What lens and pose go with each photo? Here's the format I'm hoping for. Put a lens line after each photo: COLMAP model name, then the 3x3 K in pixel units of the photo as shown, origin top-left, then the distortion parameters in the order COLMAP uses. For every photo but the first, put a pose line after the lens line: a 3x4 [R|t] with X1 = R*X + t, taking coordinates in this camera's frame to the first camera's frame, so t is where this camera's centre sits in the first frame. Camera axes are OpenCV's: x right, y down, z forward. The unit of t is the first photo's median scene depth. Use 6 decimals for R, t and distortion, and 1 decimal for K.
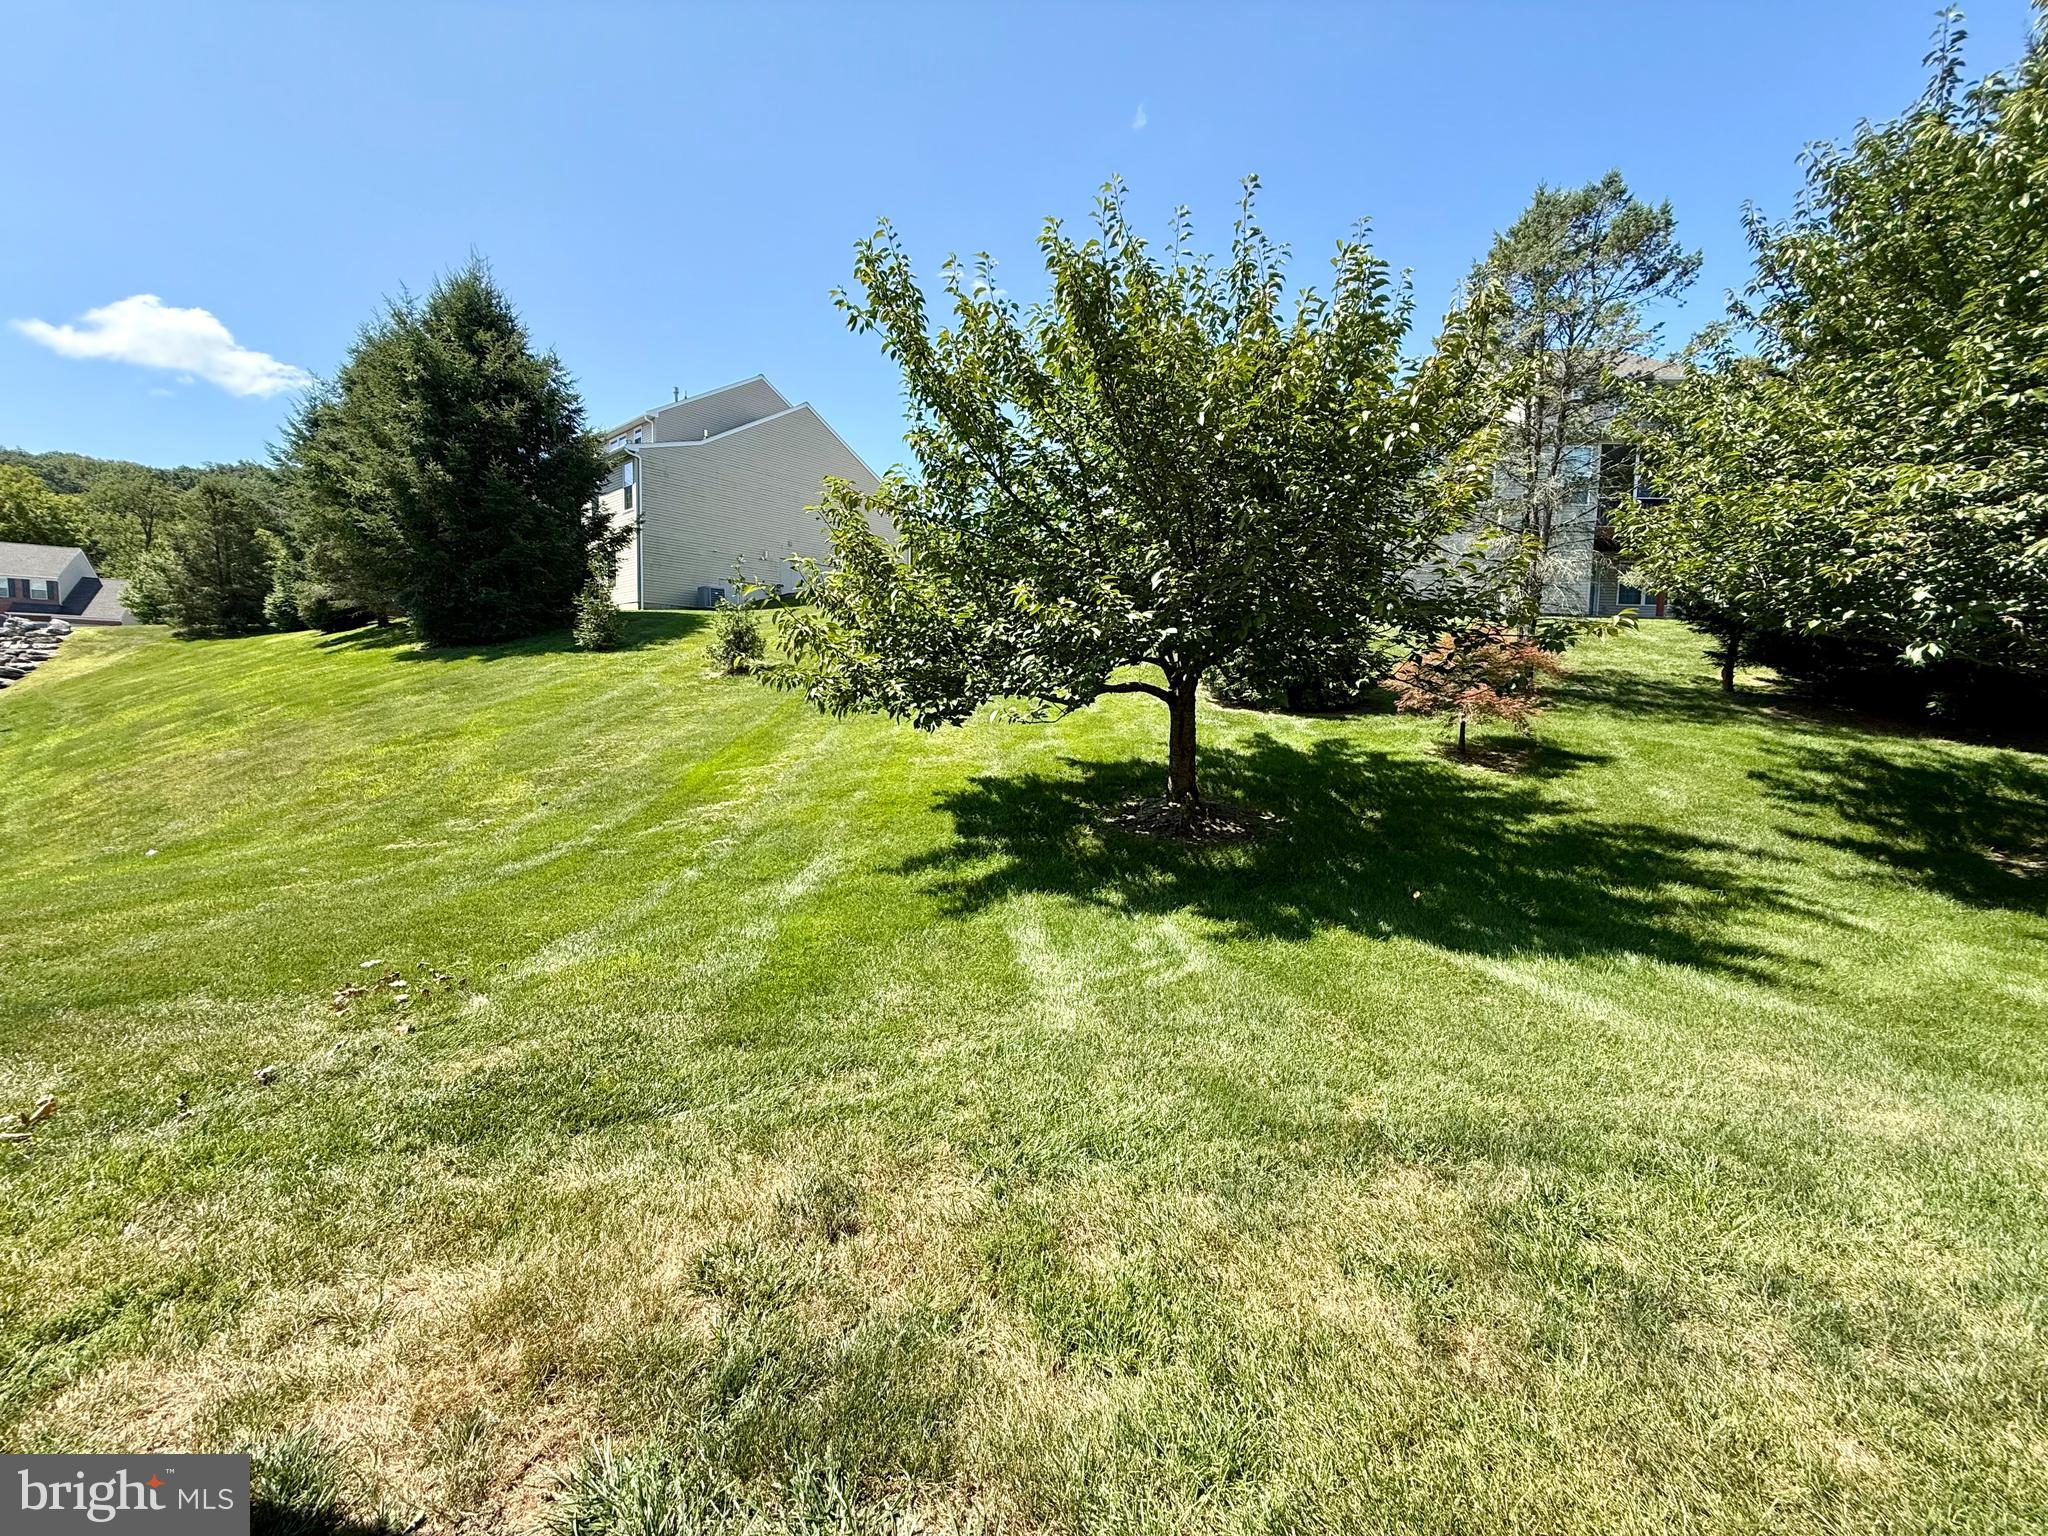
lens RADIAL K [[813.1, 0, 1028.7], [0, 813.1, 766.3], [0, 0, 1]] dist [-0.007795, 0.000376]
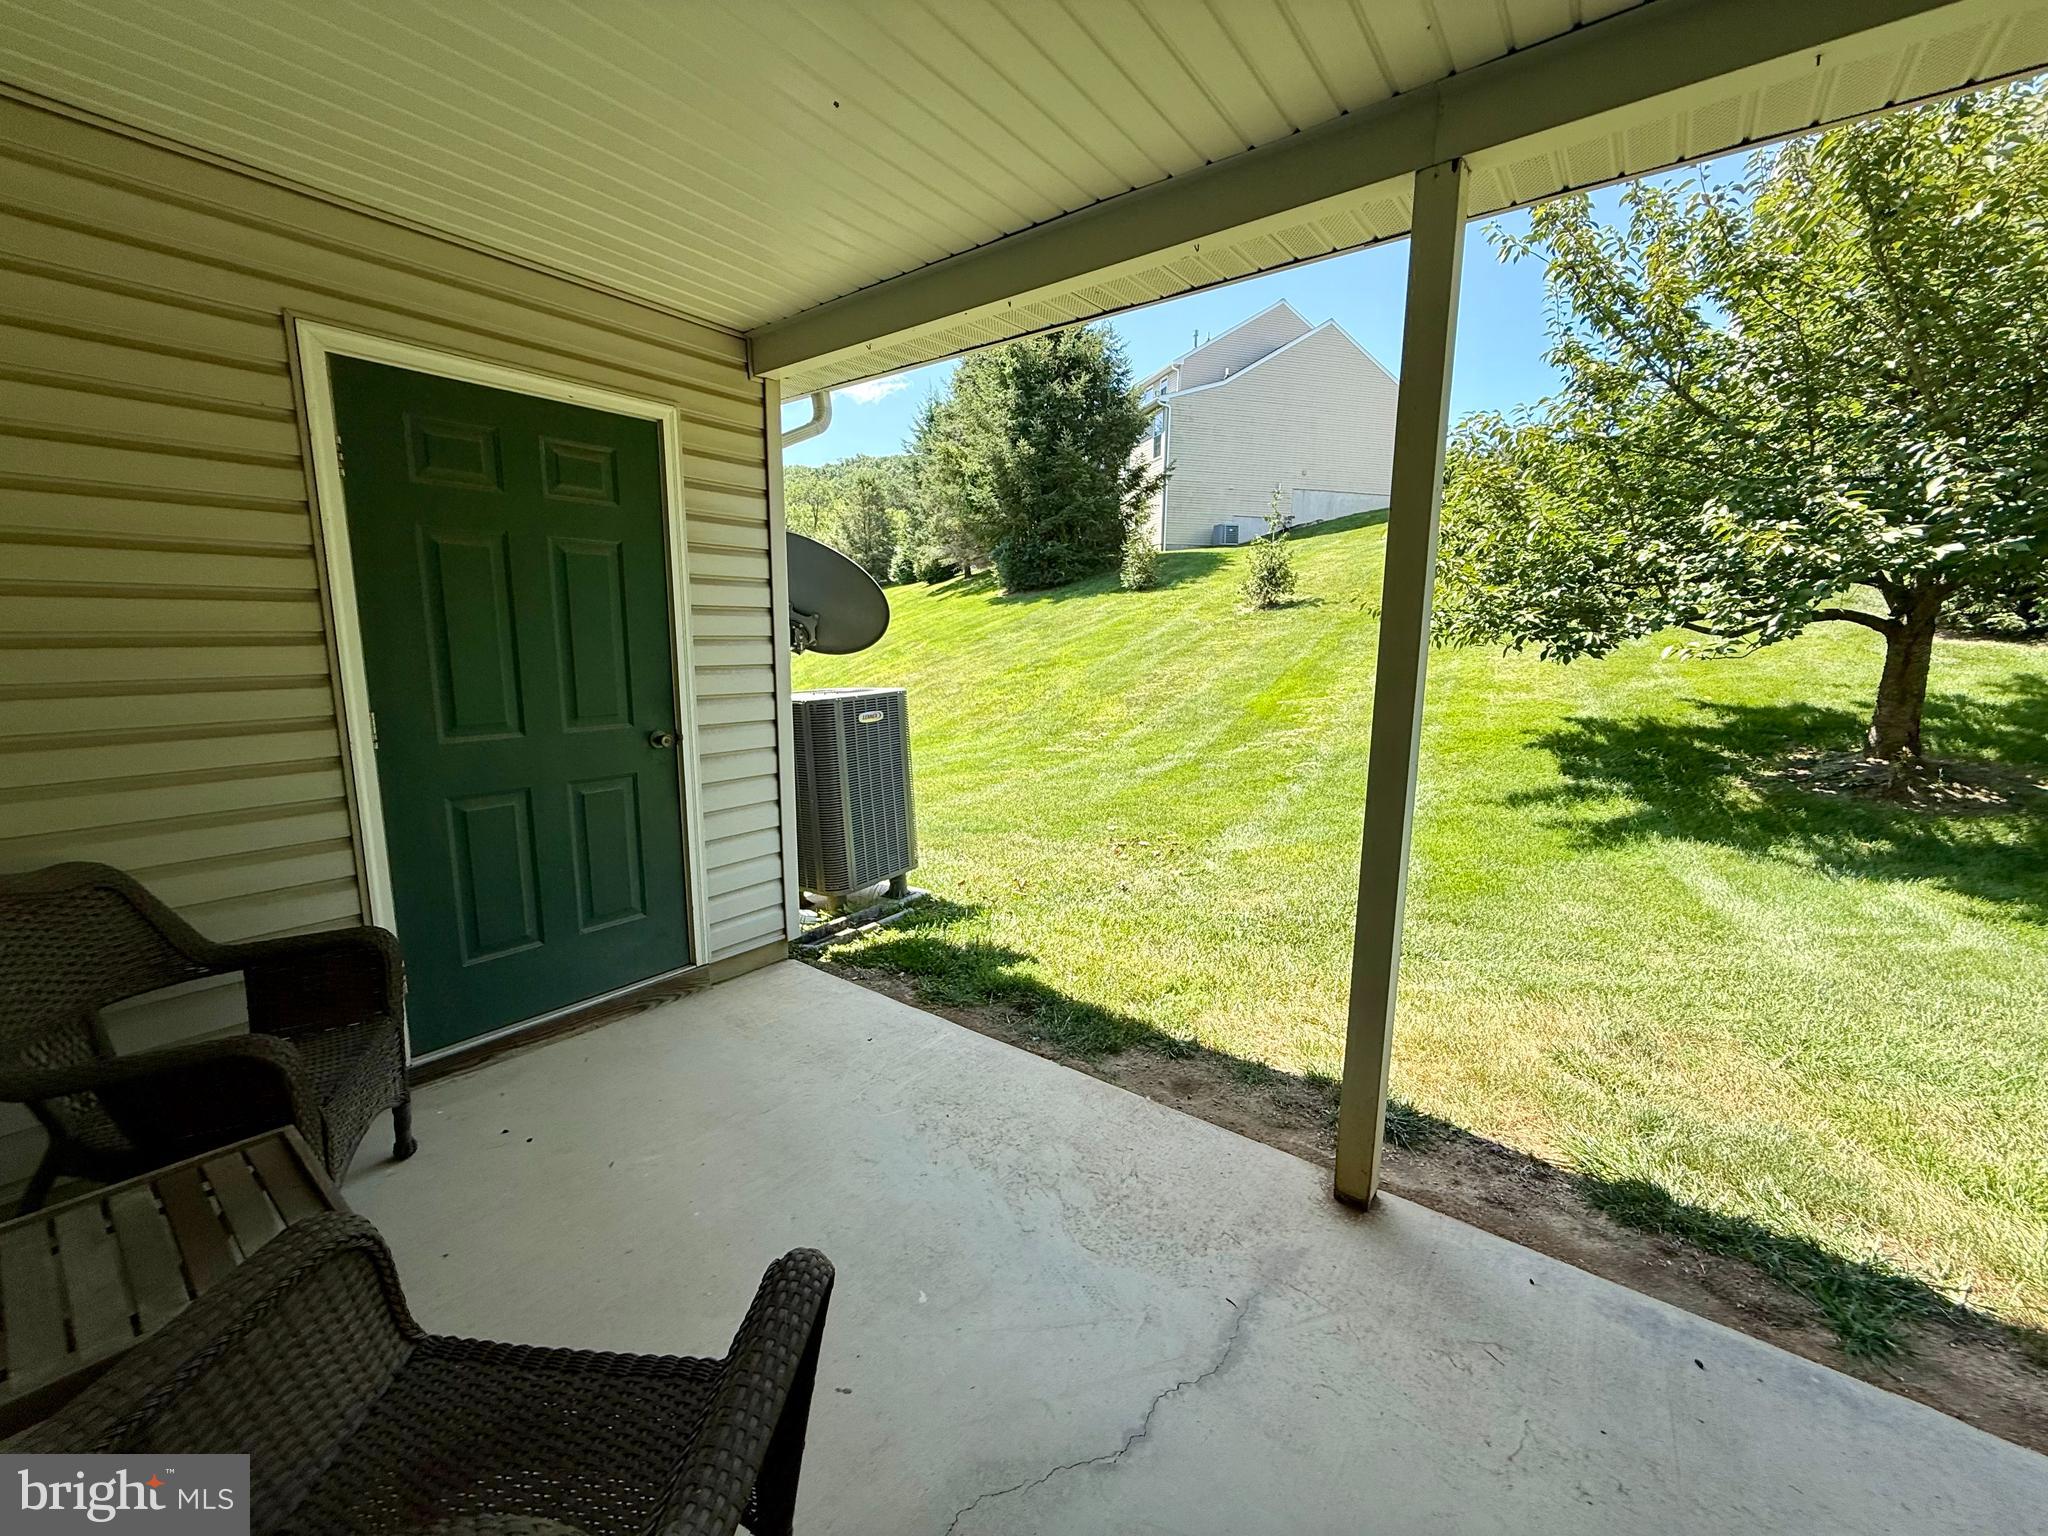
lens RADIAL K [[813.1, 0, 1020.2], [0, 813.1, 765.8], [0, 0, 1]] dist [-0.007795, 0.000376]
pose [[0.838350, 0.076963, -0.539672, -0.069420], [-0.033095, 0.995343, 0.090535, 0.005112], [0.544126, -0.058039, 0.836993, -0.092477]]
